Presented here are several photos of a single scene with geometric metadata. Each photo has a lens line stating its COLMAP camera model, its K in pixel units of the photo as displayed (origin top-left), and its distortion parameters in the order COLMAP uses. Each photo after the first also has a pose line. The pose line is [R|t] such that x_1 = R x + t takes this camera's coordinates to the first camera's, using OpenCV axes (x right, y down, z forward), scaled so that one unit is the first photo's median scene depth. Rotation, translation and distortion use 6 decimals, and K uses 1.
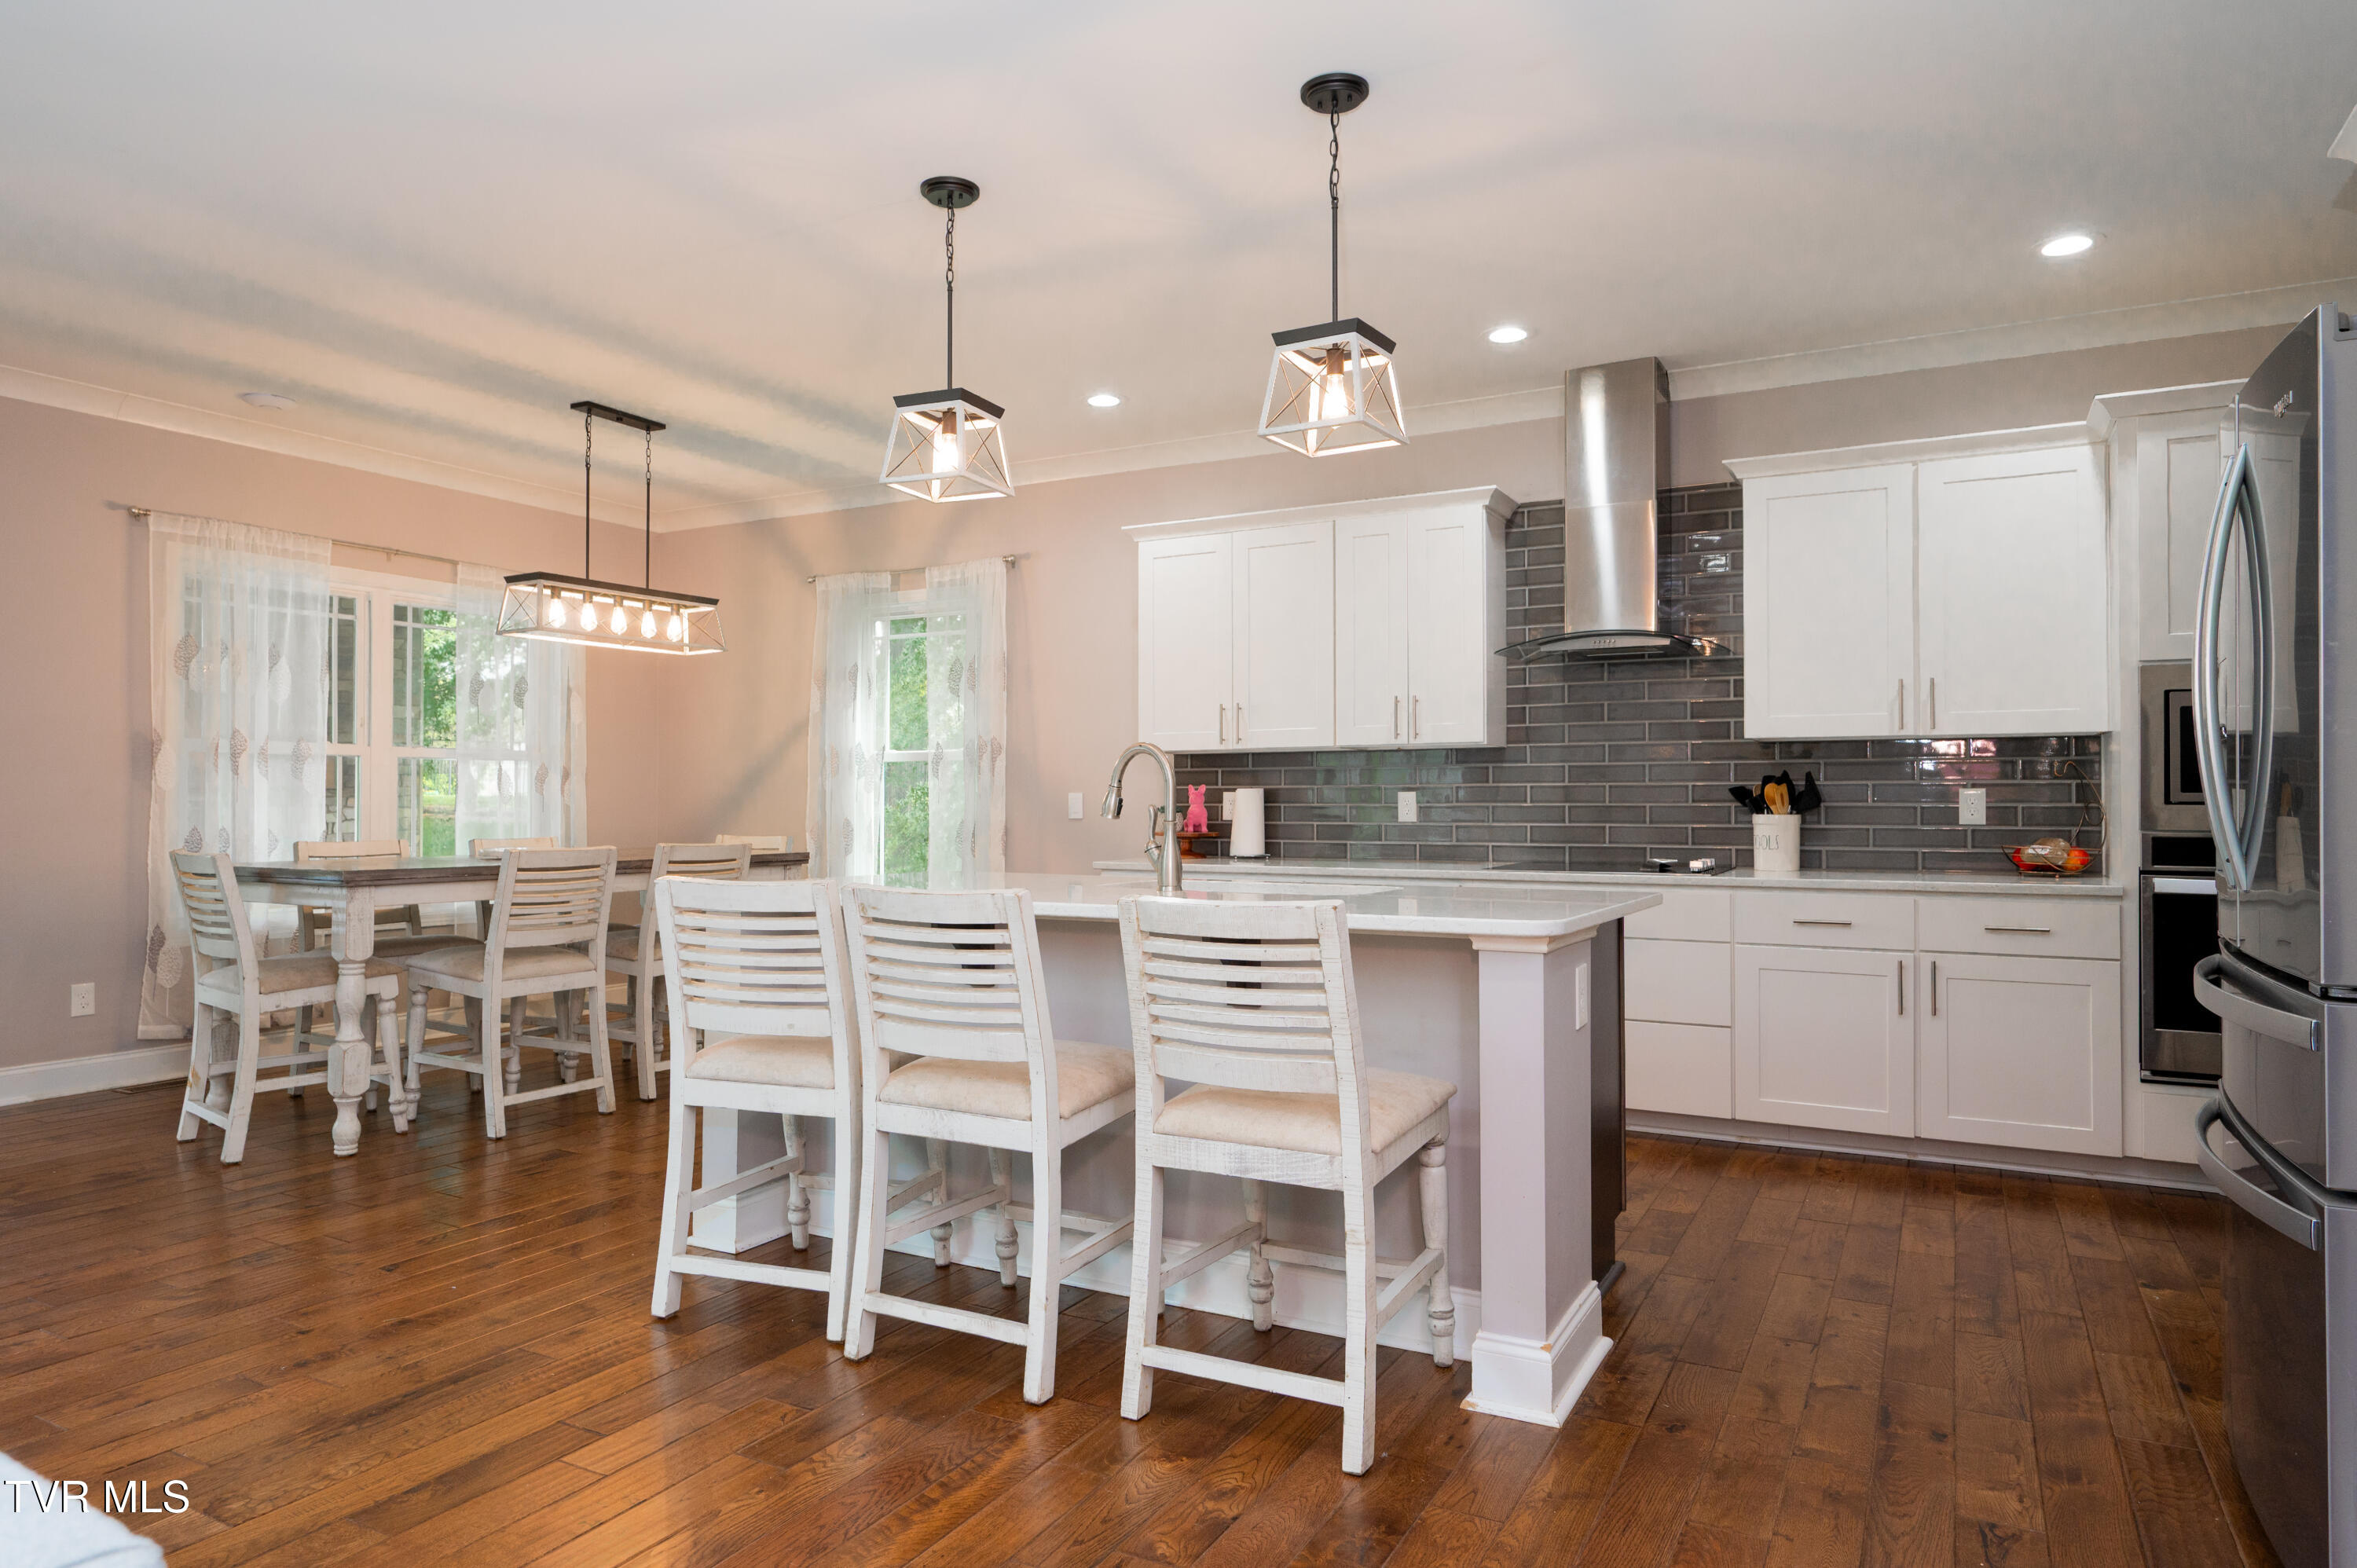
lens RADIAL K [[1450.3, 0, 1176.4], [0, 1450.3, 785.8], [0, 0, 1]] dist [0.006653, -0.003241]
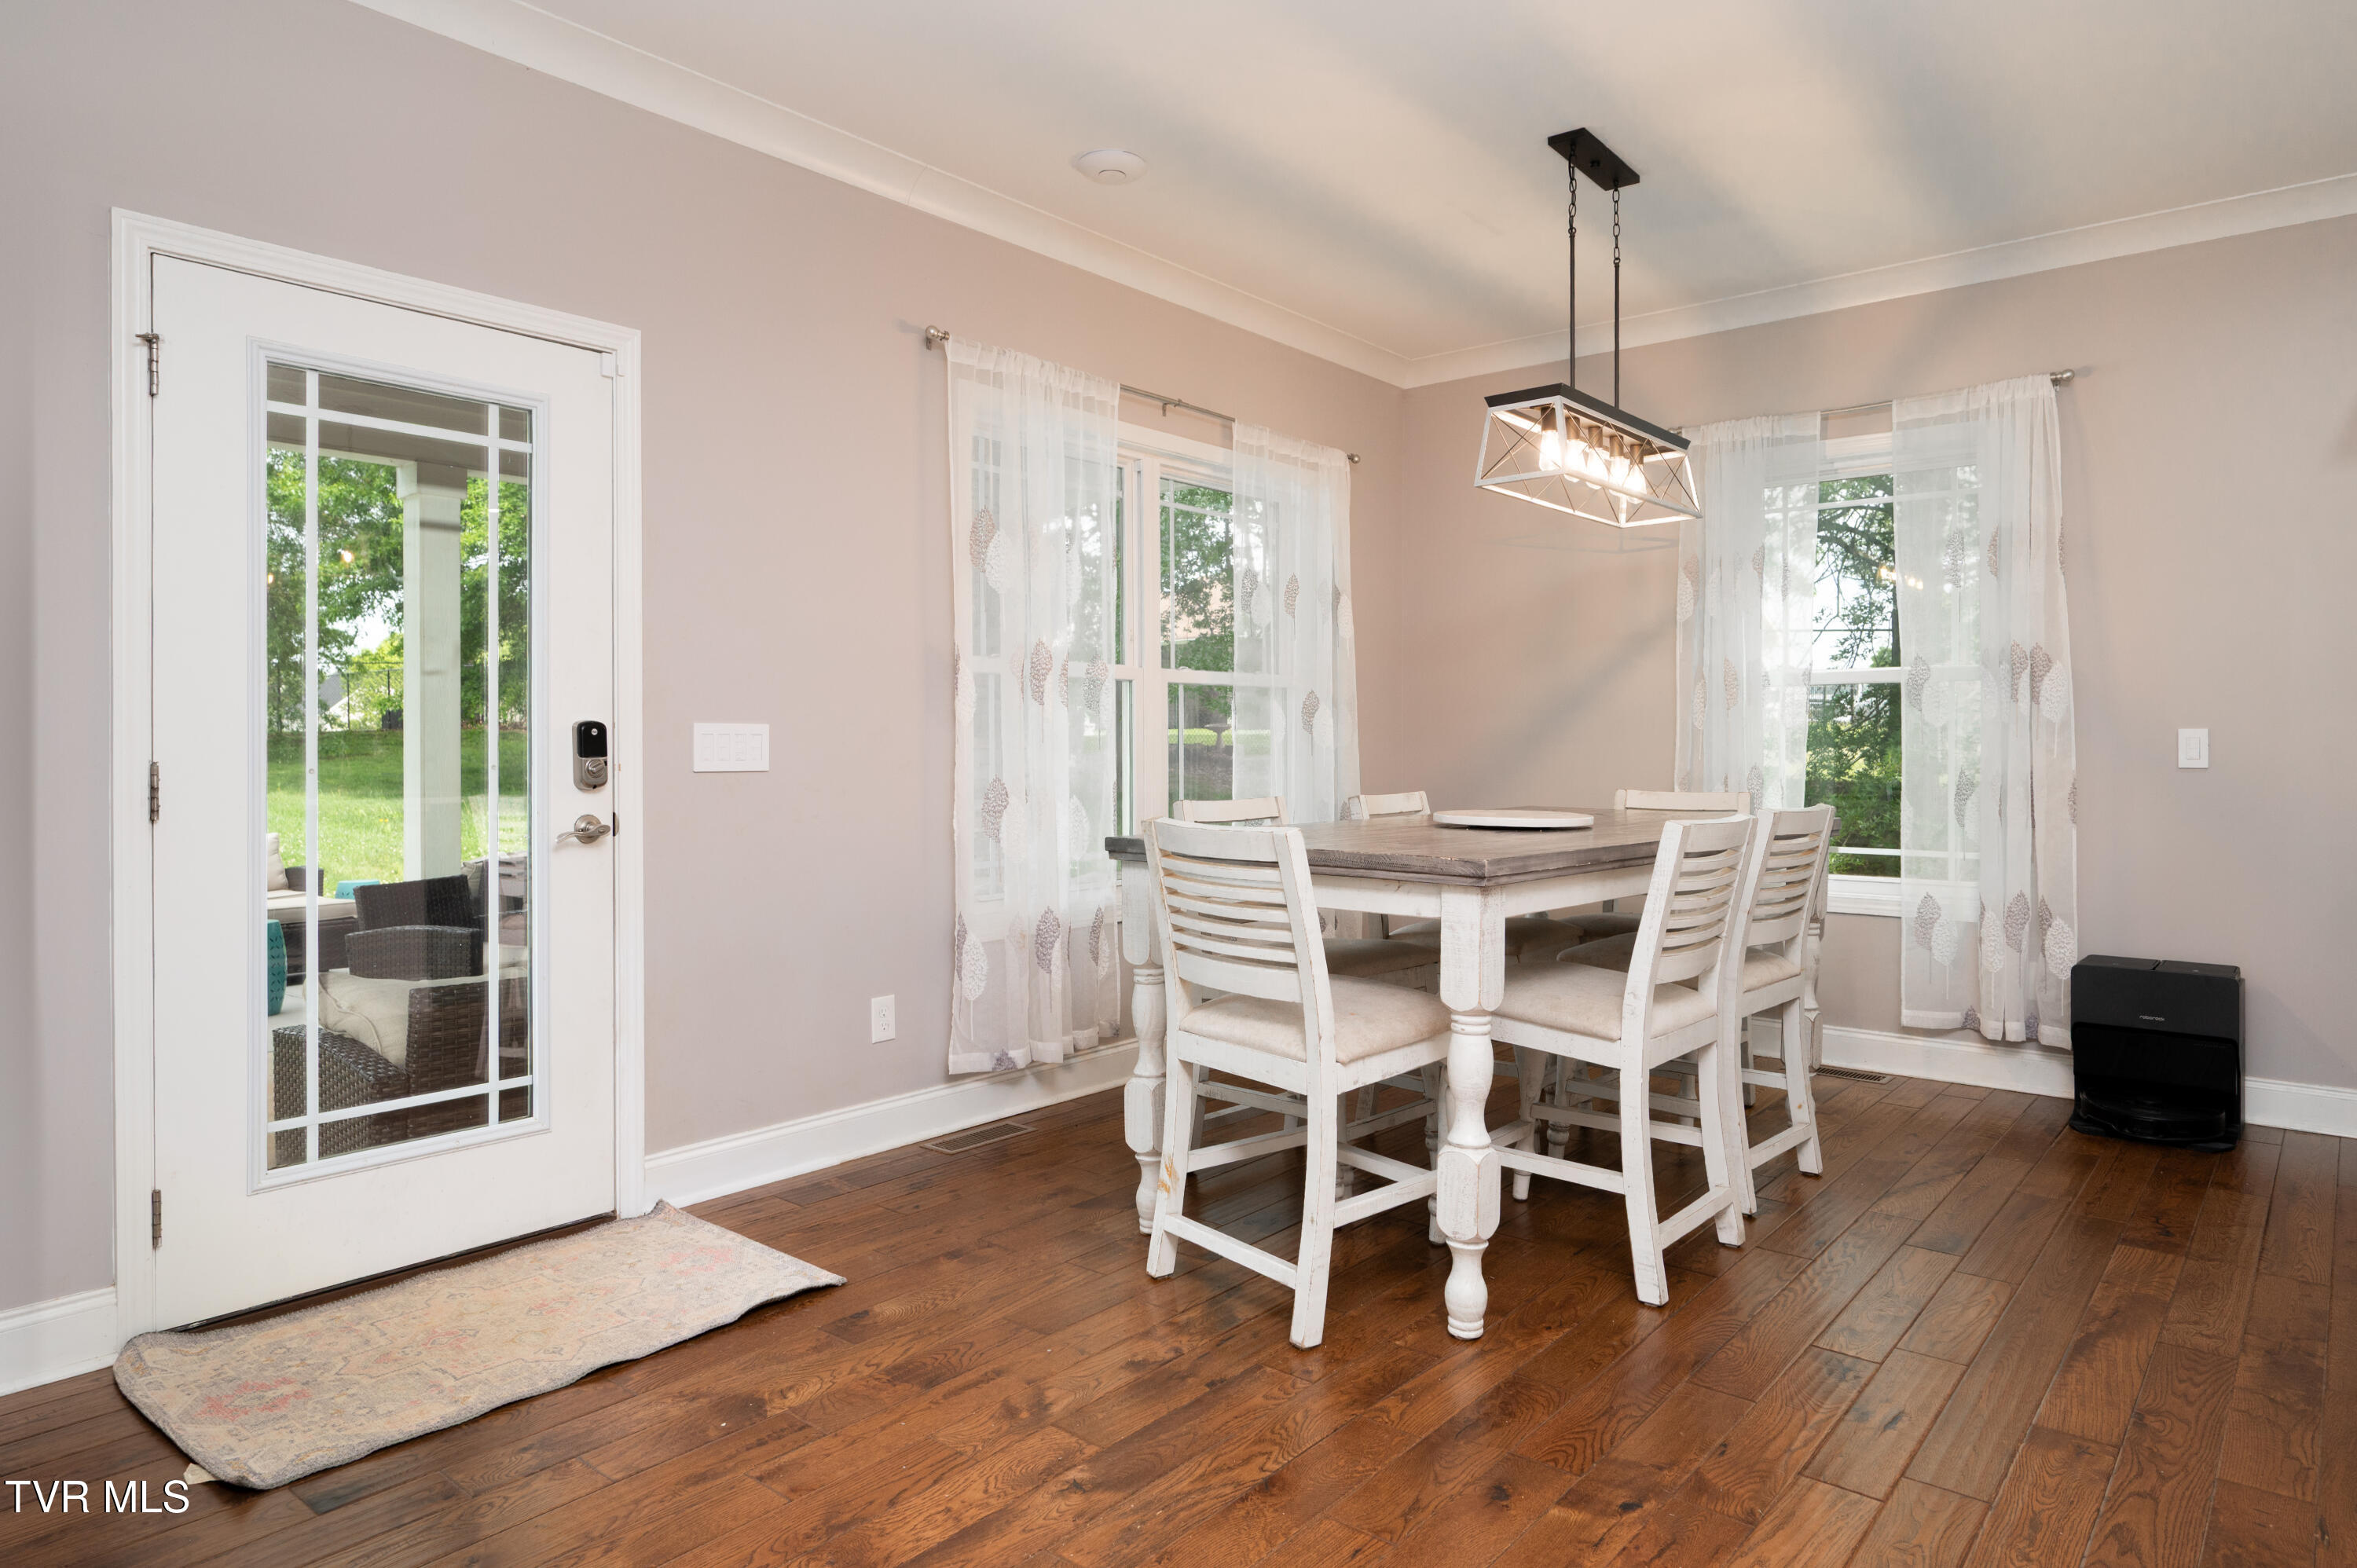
lens RADIAL K [[1373.3, 0, 1111.7], [0, 1373.3, 752.1], [0, 0, 1]] dist [0.004794, 0.000437]
pose [[0.982291, 0.001336, -0.187359, -0.490469], [0.002047, 0.999838, 0.017858, 0.004019], [0.187353, -0.017925, 0.982129, 0.342695]]
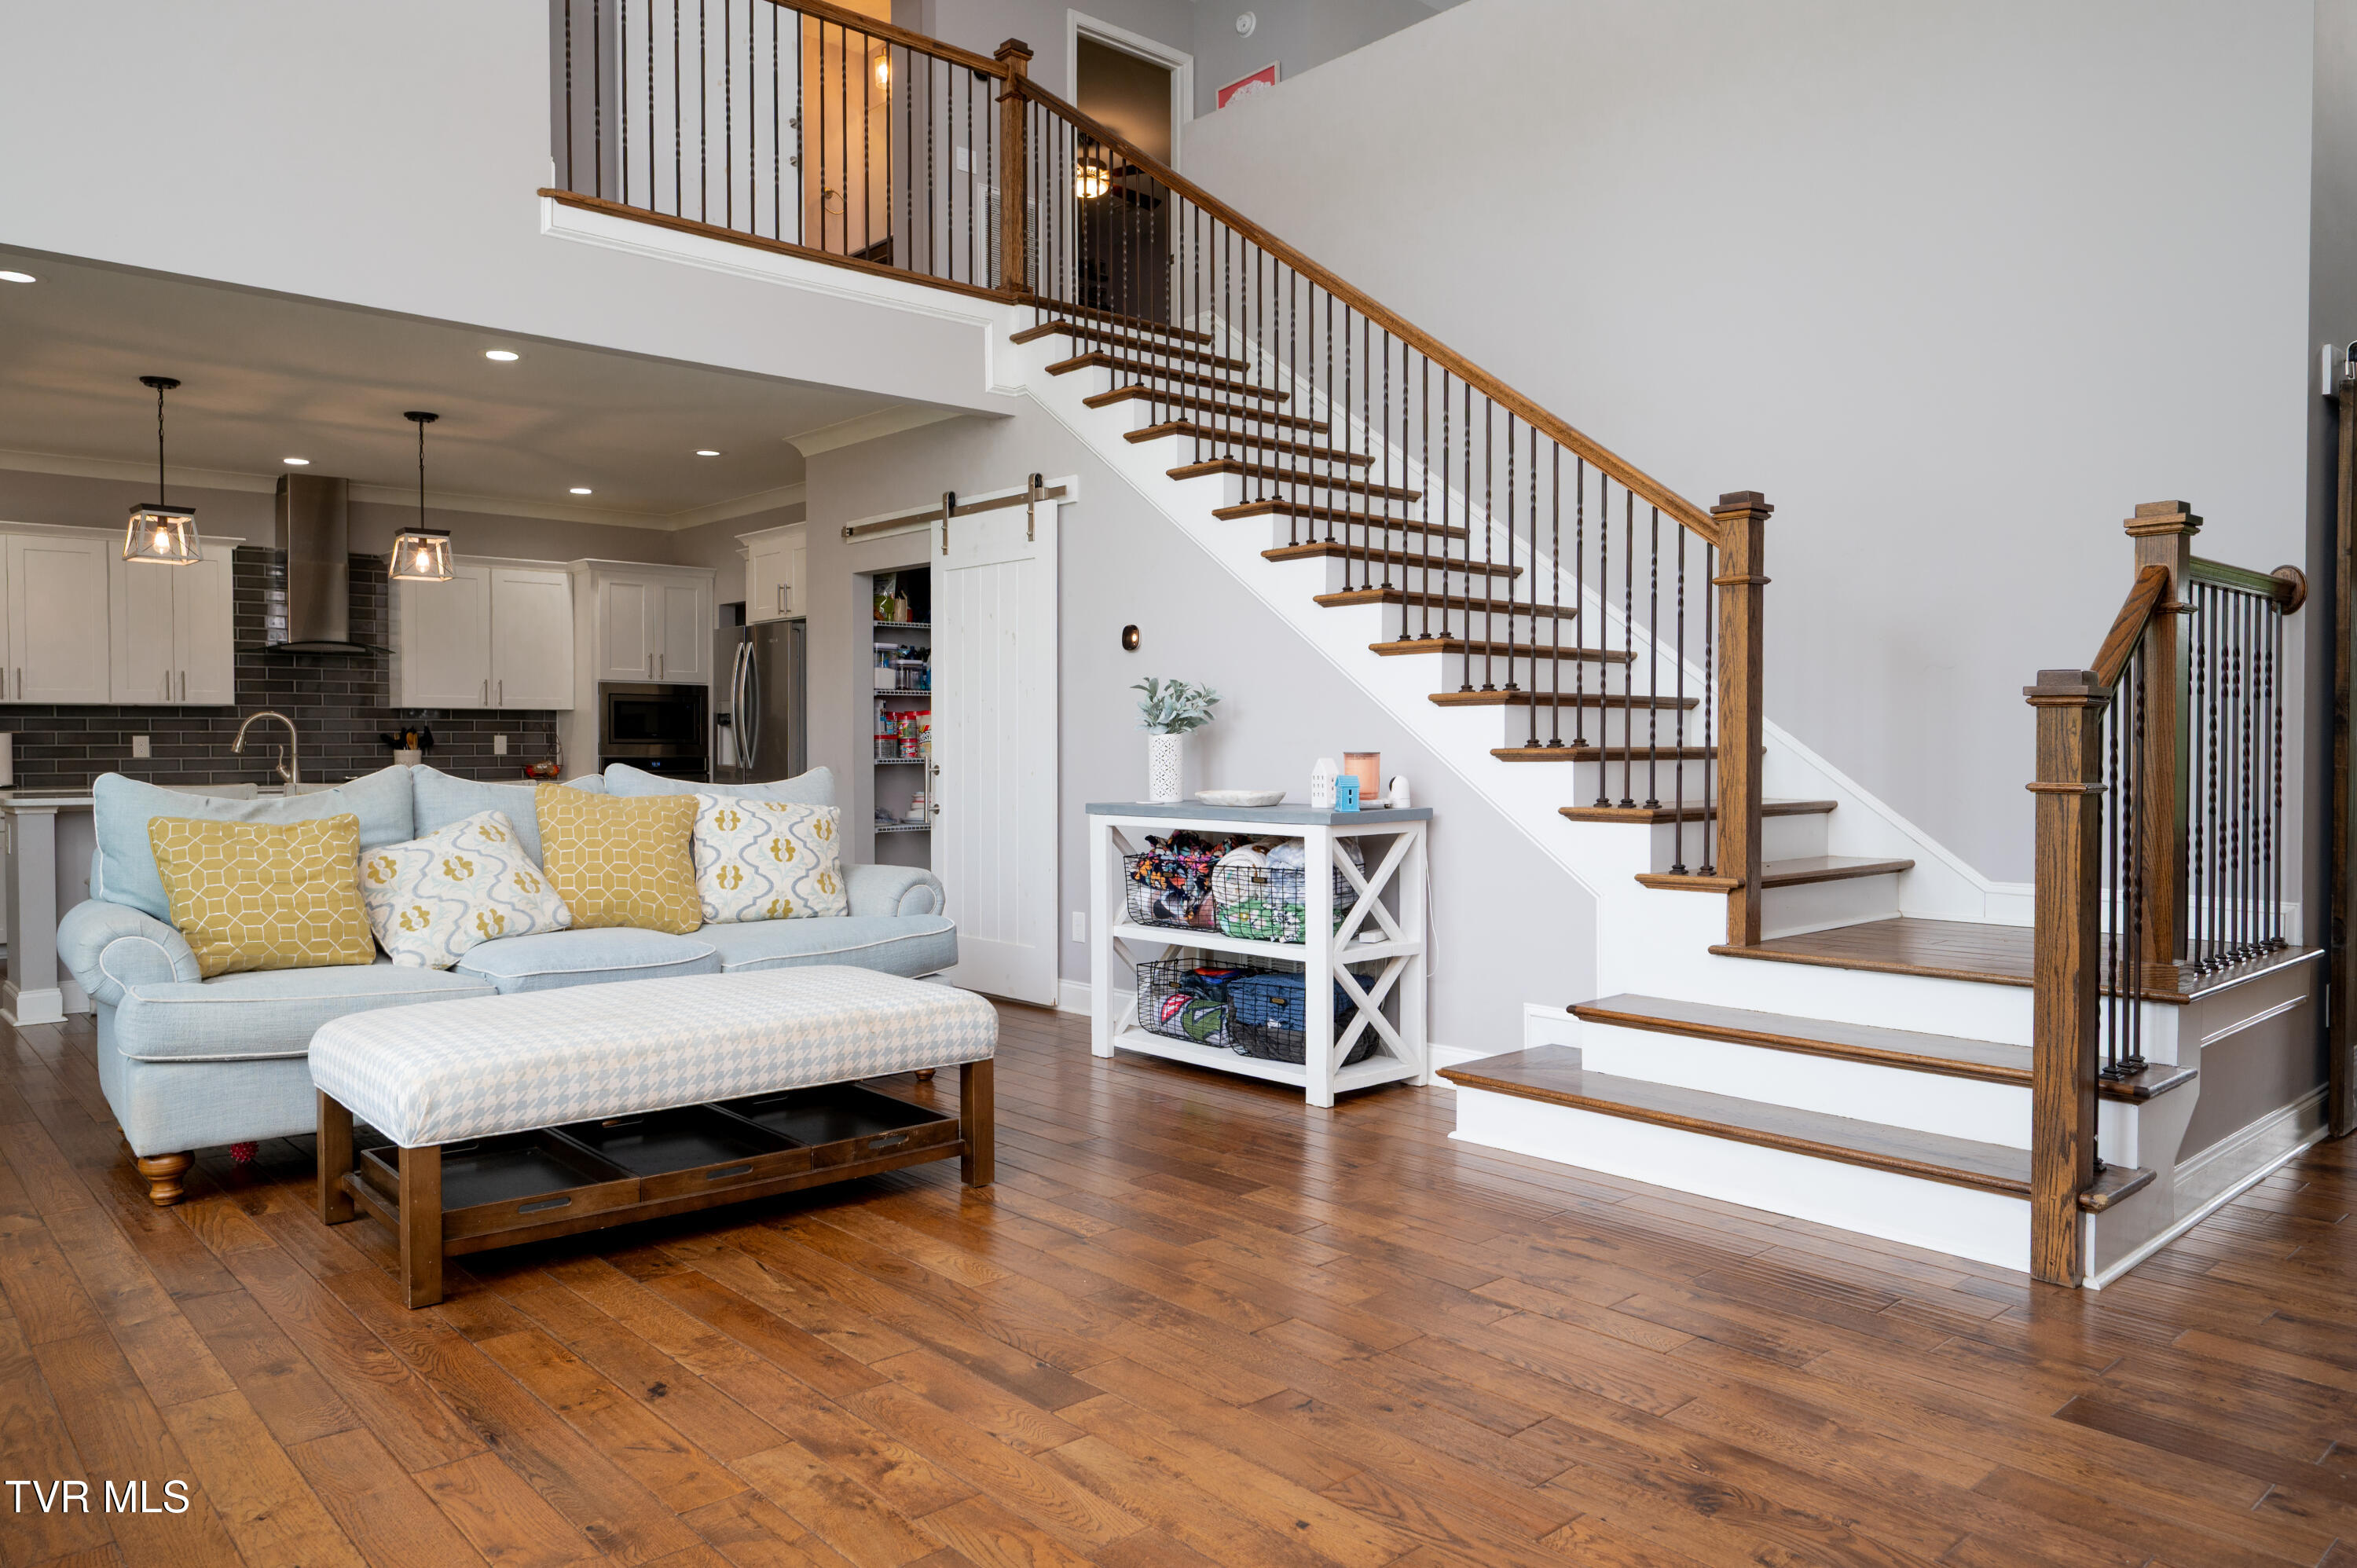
lens RADIAL K [[1661.8, 0, 1181.8], [0, 1661.8, 771.6], [0, 0, 1]] dist [-0.000821, -0.002956]
pose [[0.326565, -0.020834, 0.944945, -1.037157], [-0.013148, 0.999560, 0.026583, -0.017692], [-0.945083, -0.021105, 0.326148, -0.484497]]
